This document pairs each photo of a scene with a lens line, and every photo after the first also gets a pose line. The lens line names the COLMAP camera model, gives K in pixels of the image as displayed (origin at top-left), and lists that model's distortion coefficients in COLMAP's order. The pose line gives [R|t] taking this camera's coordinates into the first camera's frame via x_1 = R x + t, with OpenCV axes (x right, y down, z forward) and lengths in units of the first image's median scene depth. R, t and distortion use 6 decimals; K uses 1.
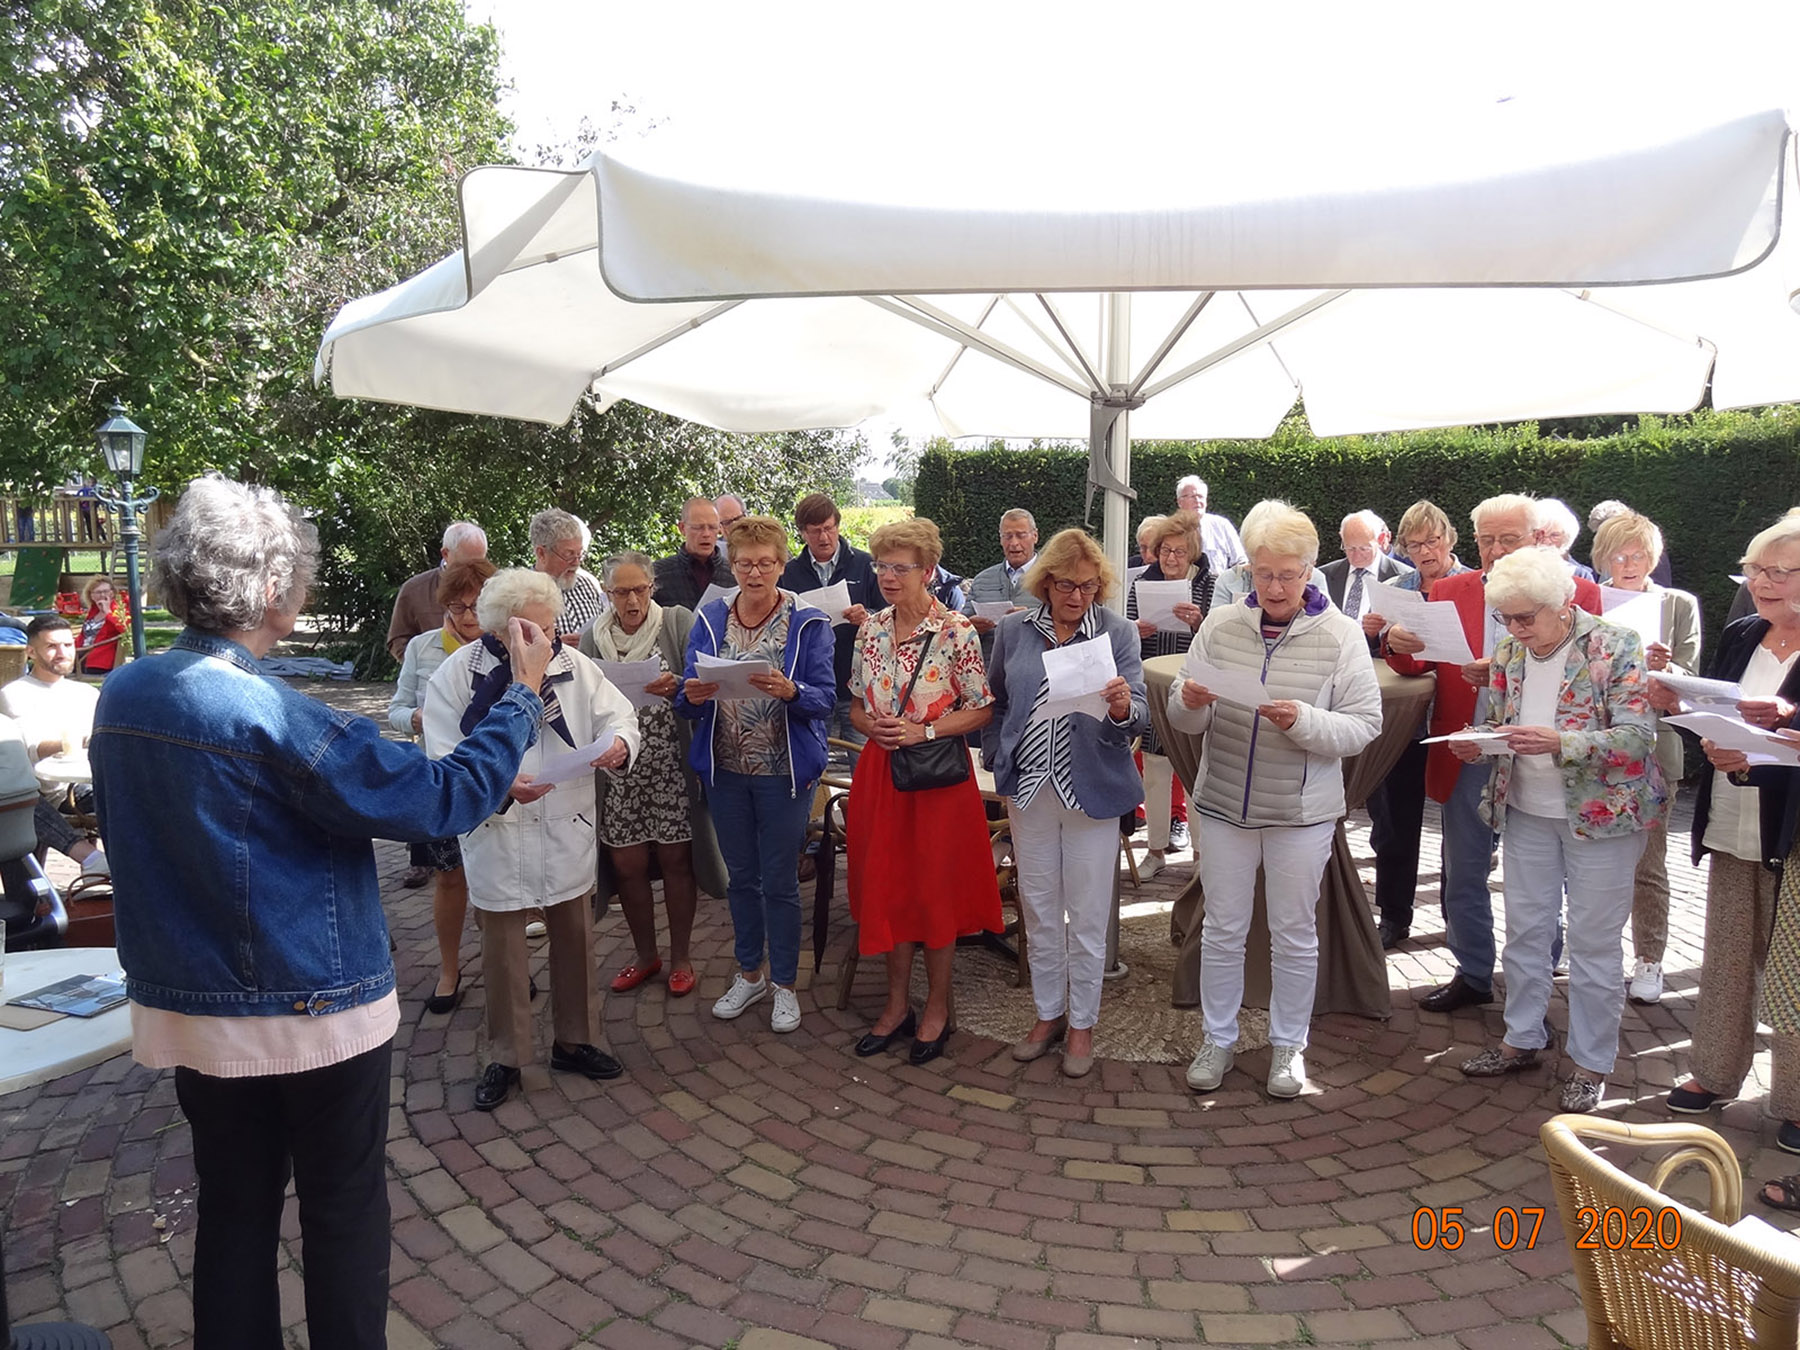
lens RADIAL K [[1254.6, 0, 898.4], [0, 1254.6, 661.7], [0, 0, 1]] dist [-0.007251, 0.011716]
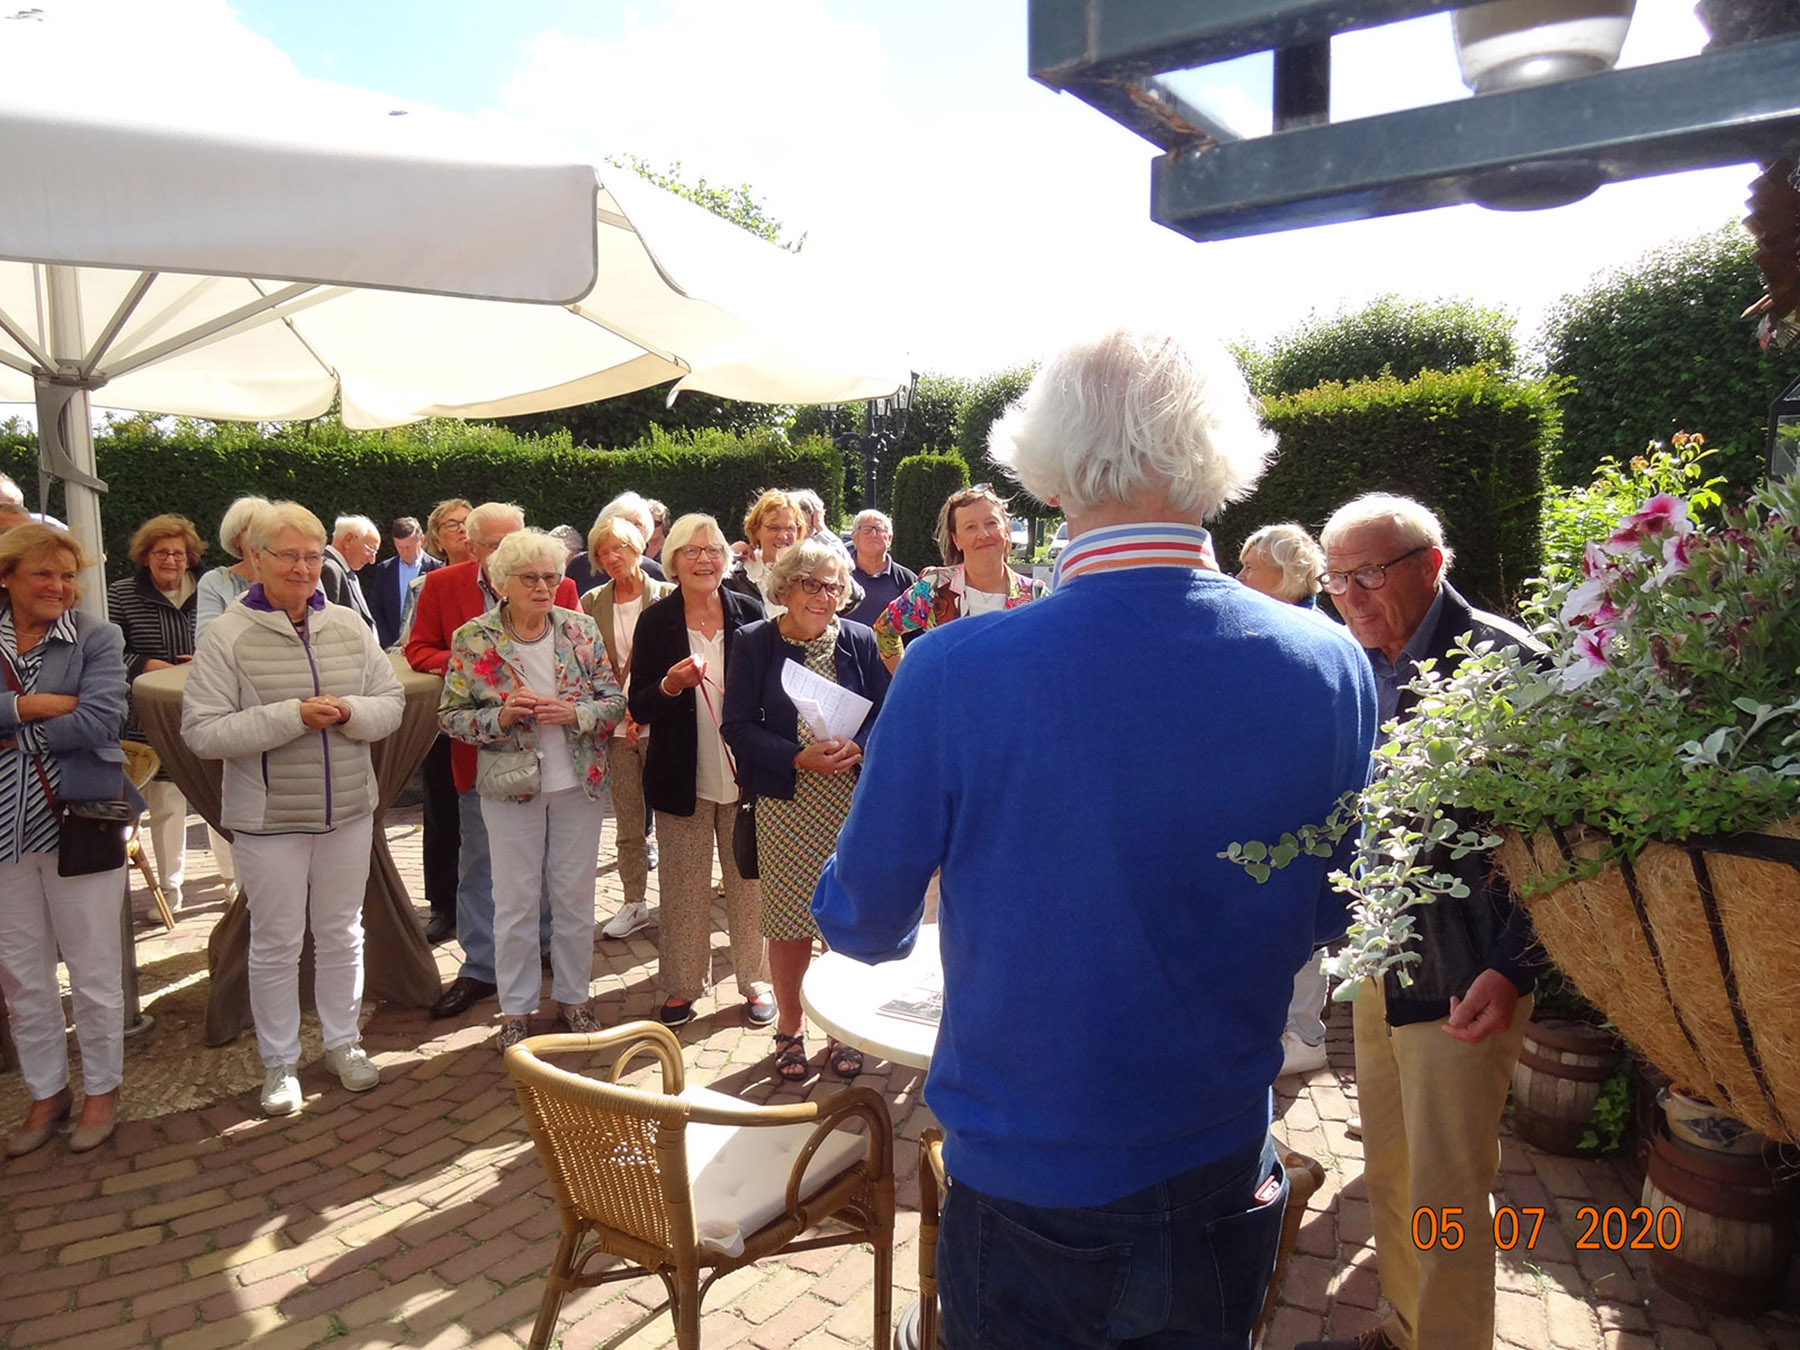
lens RADIAL K [[1280.3, 0, 905.3], [0, 1280.3, 680.6], [0, 0, 1]] dist [-0.006969, 0.011130]
pose [[0.771089, -0.070796, 0.632779, 0.044155], [0.066161, 0.997329, 0.030959, 0.013495], [-0.633280, 0.017993, 0.773713, -0.059742]]
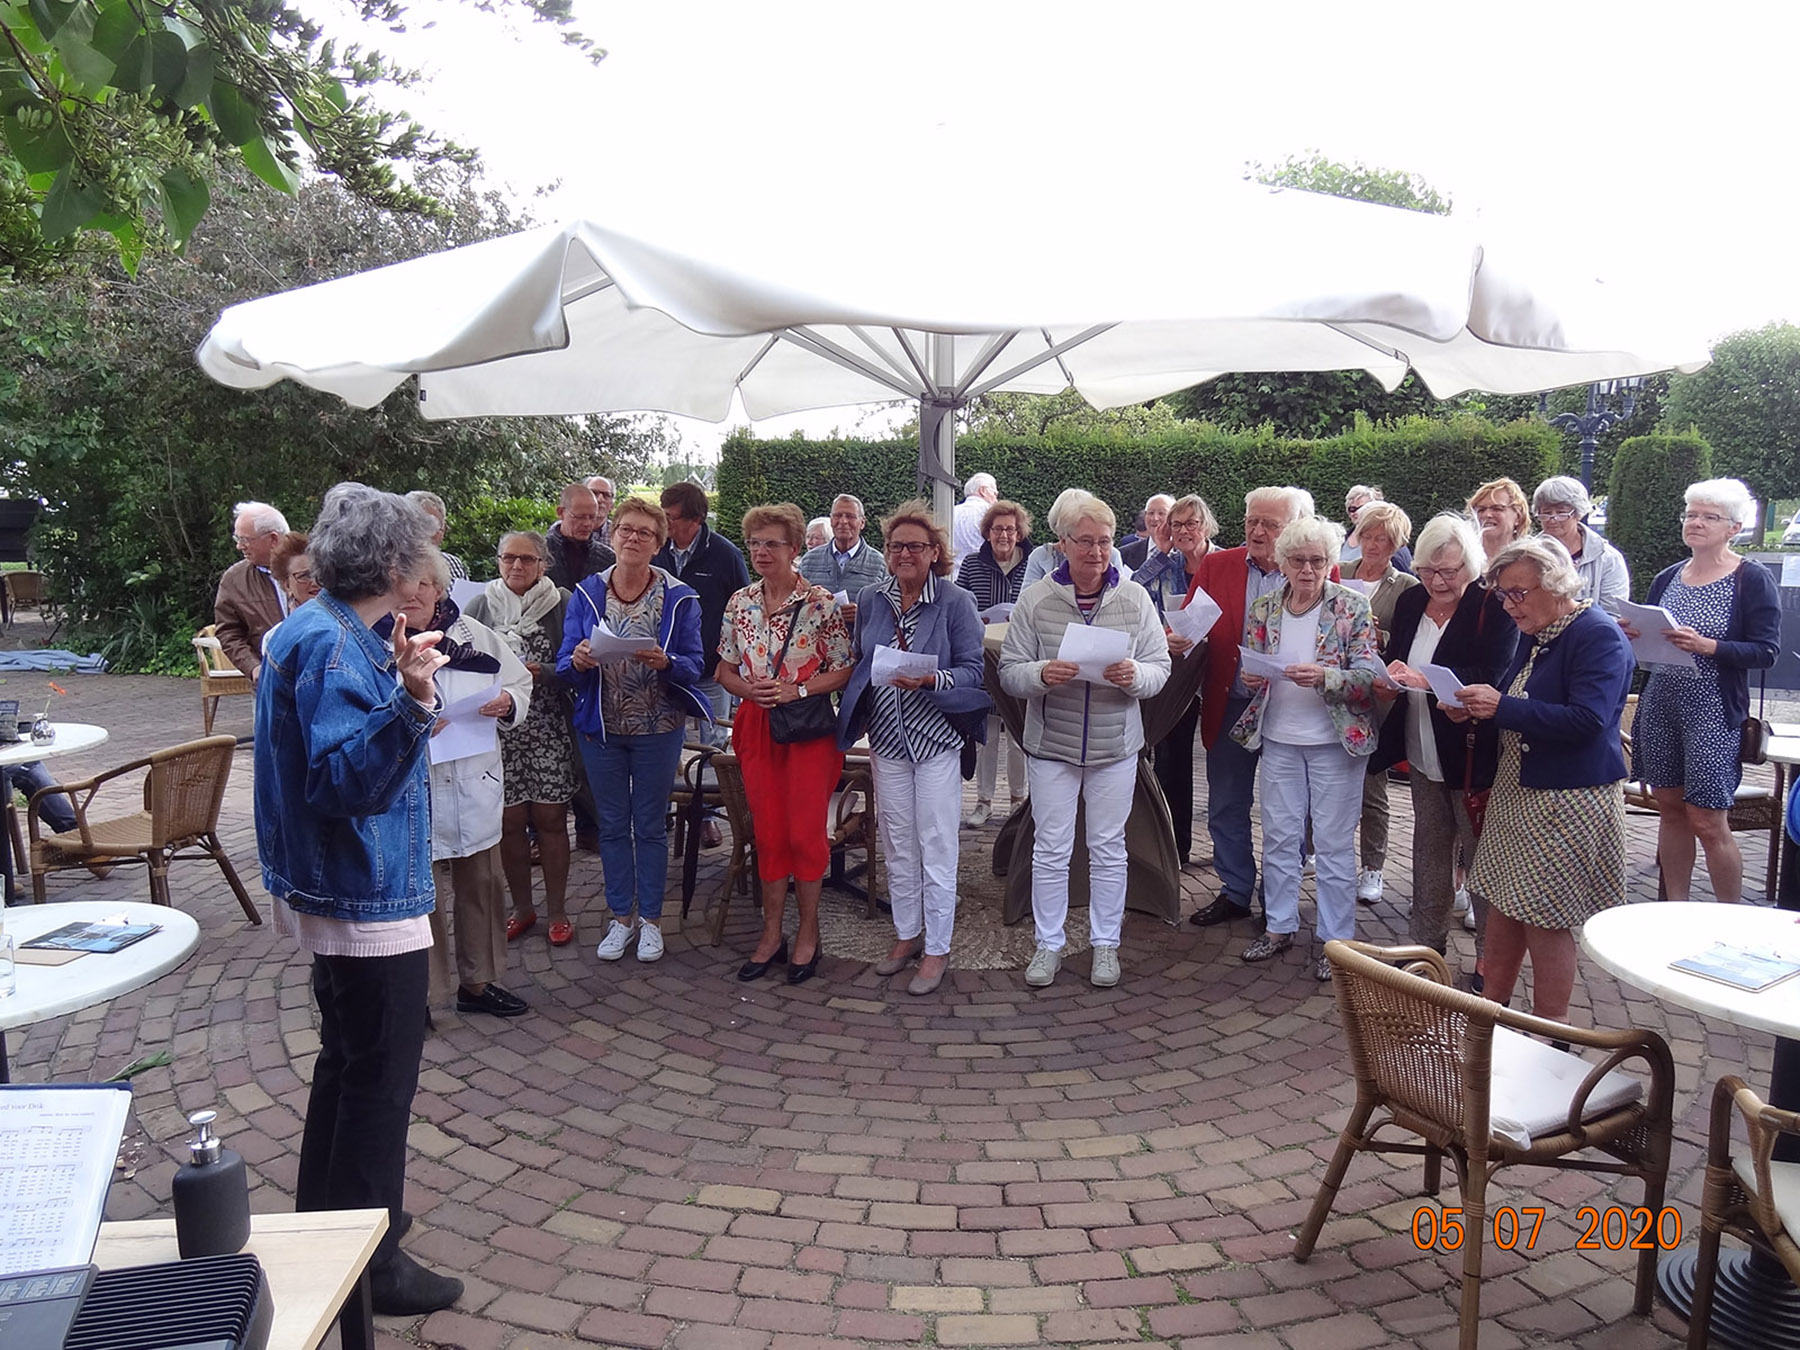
lens RADIAL K [[1254.6, 0, 903.1], [0, 1254.6, 665.8], [0, 0, 1]] dist [-0.007251, 0.011716]
pose [[0.980751, -0.019464, 0.194292, -0.106959], [0.016649, 0.999732, 0.016107, 0.015591], [-0.194554, -0.012562, 0.980811, -0.136136]]
